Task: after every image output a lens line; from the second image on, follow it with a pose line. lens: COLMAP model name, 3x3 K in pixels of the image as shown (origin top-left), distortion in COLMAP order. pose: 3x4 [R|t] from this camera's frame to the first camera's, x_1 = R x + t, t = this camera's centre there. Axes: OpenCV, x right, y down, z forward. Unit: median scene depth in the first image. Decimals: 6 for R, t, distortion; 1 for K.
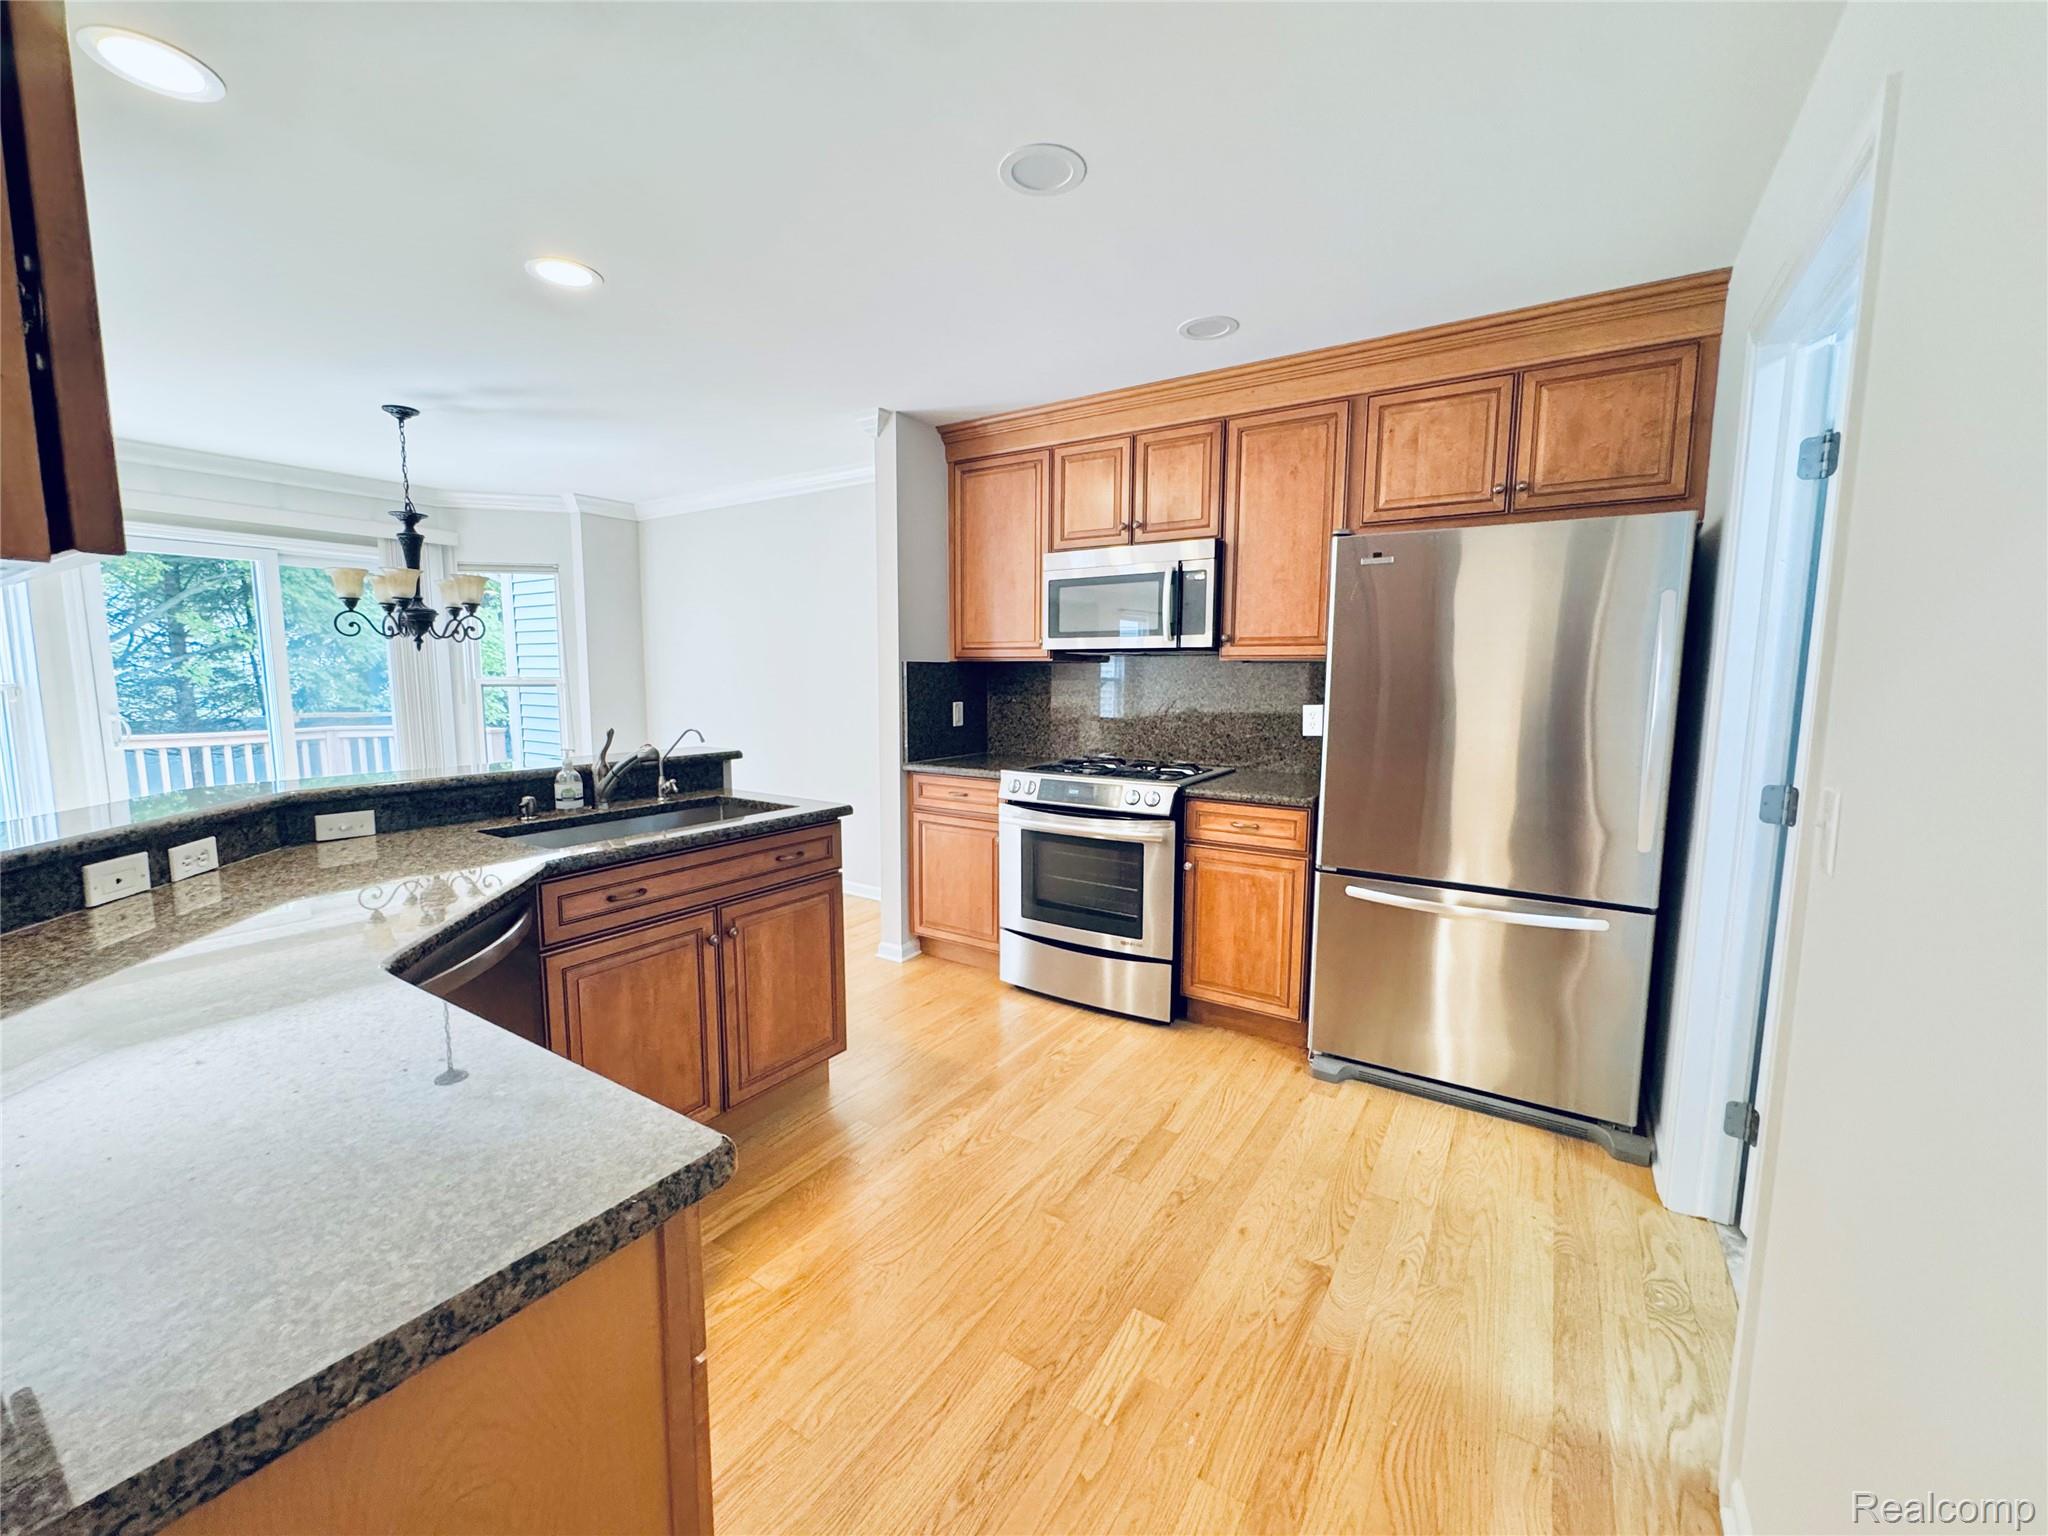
lens RADIAL K [[813.8, 0, 1016.9], [0, 813.8, 764.9], [0, 0, 1]] dist [-0.007006, 0.000648]
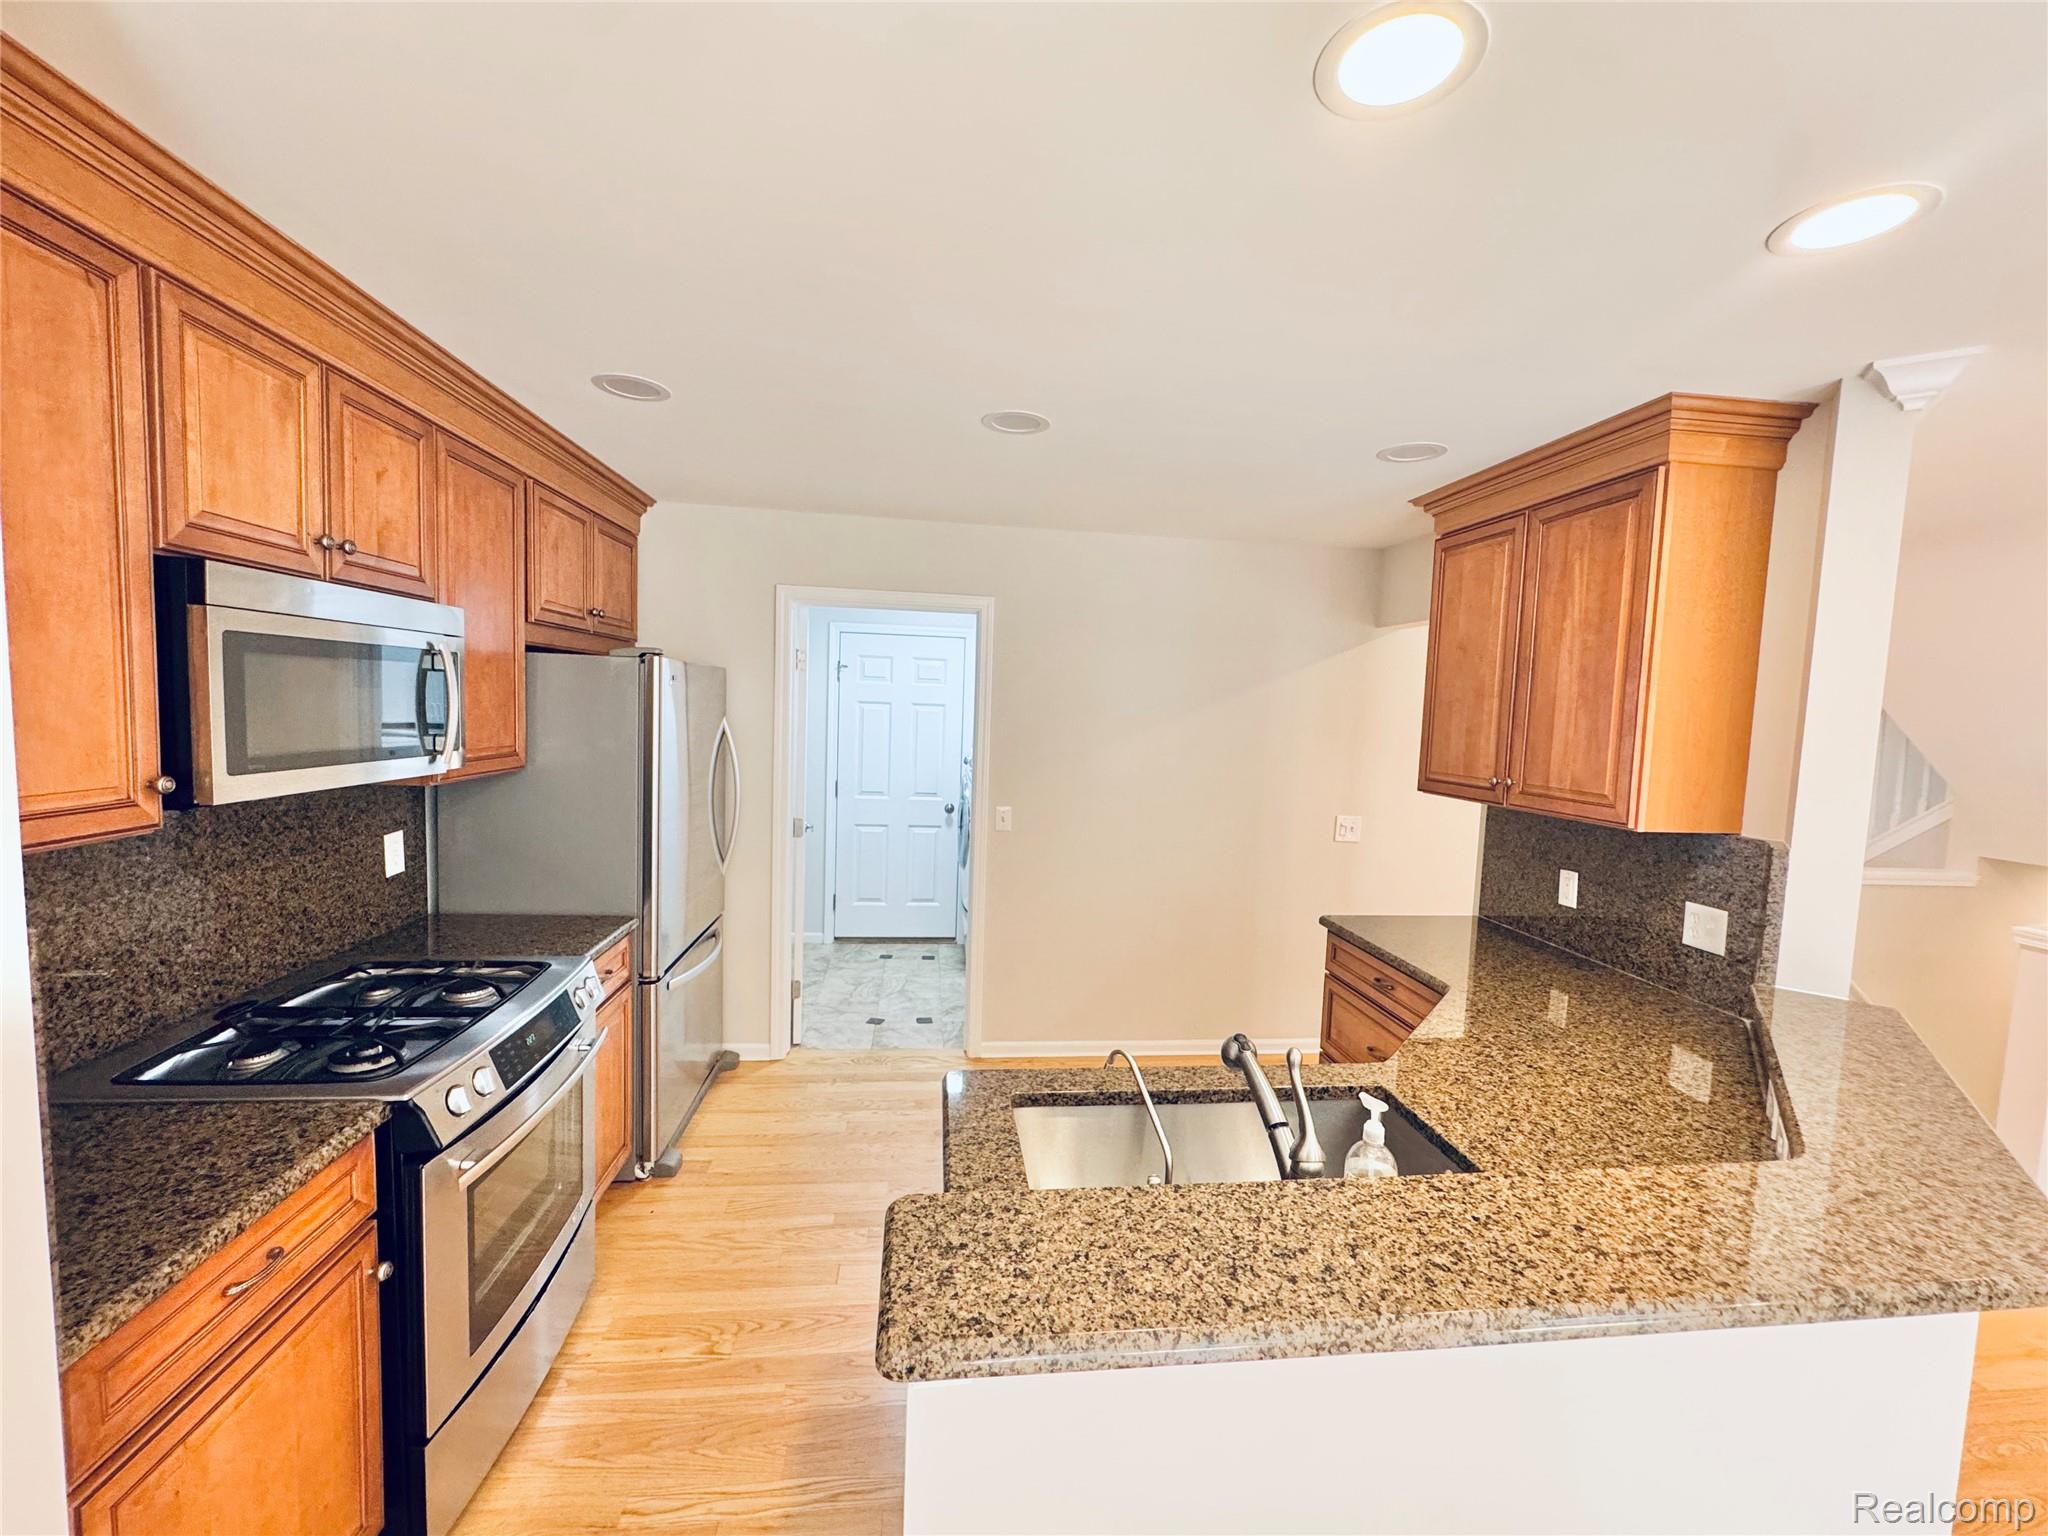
lens RADIAL K [[813.8, 0, 1016.9], [0, 813.8, 764.9], [0, 0, 1]] dist [-0.007006, 0.000648]
pose [[-0.636814, -0.089521, 0.765803, -0.571715], [0.042055, 0.987725, 0.150434, -0.232296], [-0.769870, 0.128004, -0.625233, 1.079994]]
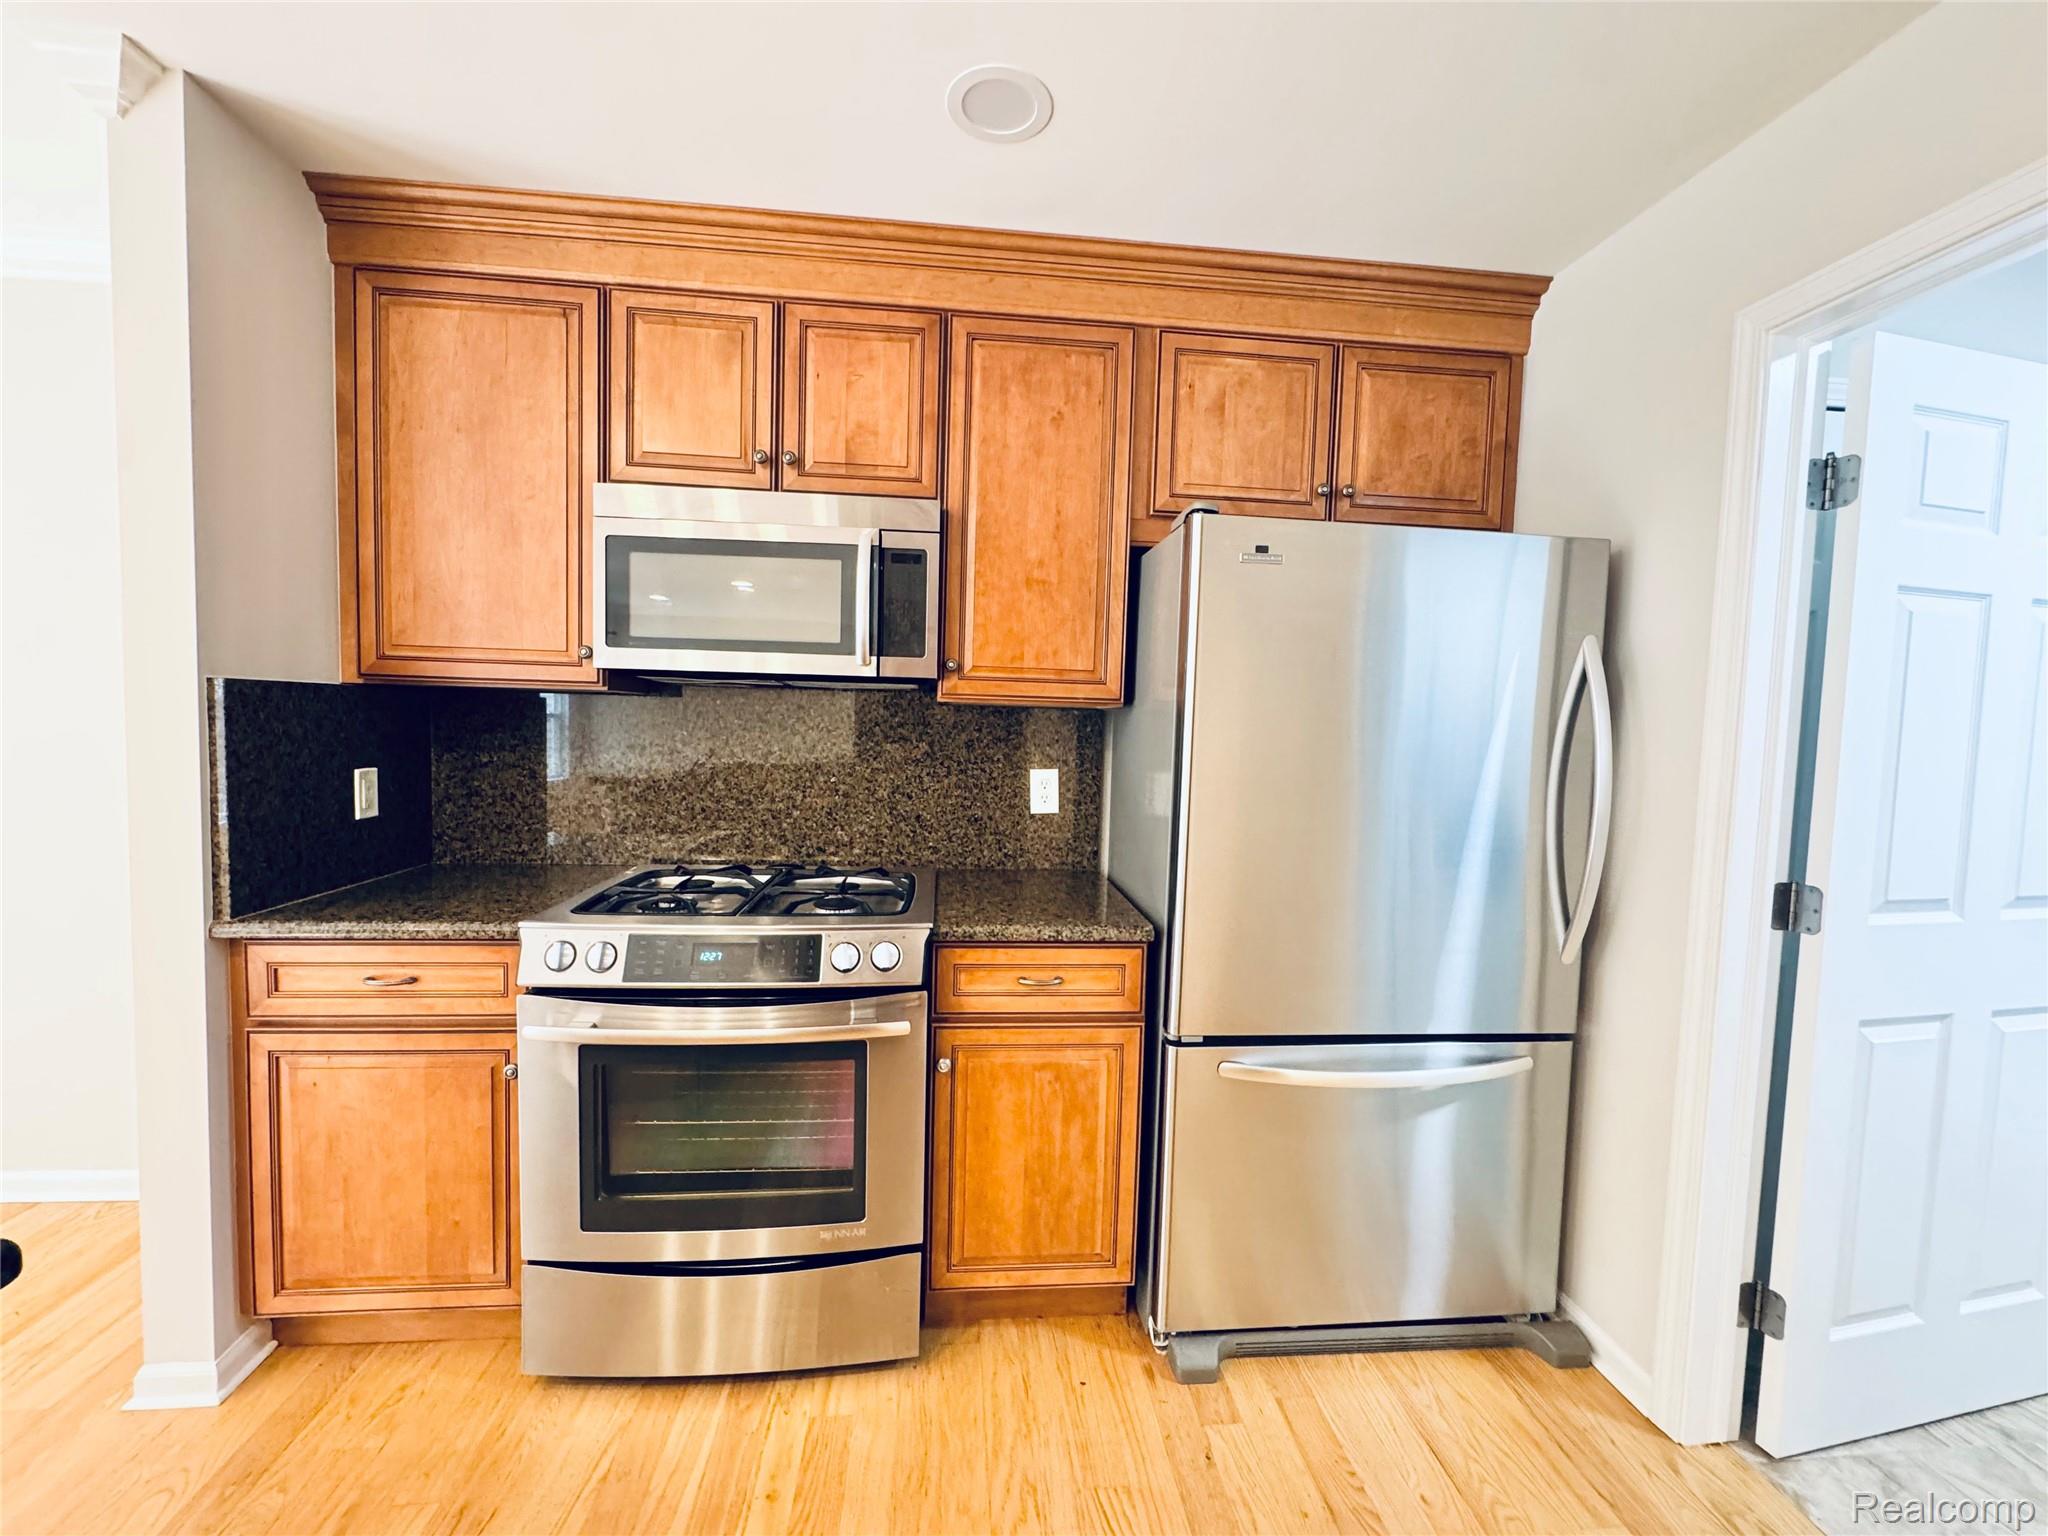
lens RADIAL K [[813.8, 0, 1016.9], [0, 813.8, 764.9], [0, 0, 1]] dist [-0.007006, 0.000648]
pose [[0.777560, -0.016651, 0.628588, -0.095465], [0.045982, 0.998479, -0.030430, -0.060446], [-0.627125, 0.052565, 0.777143, 0.502212]]
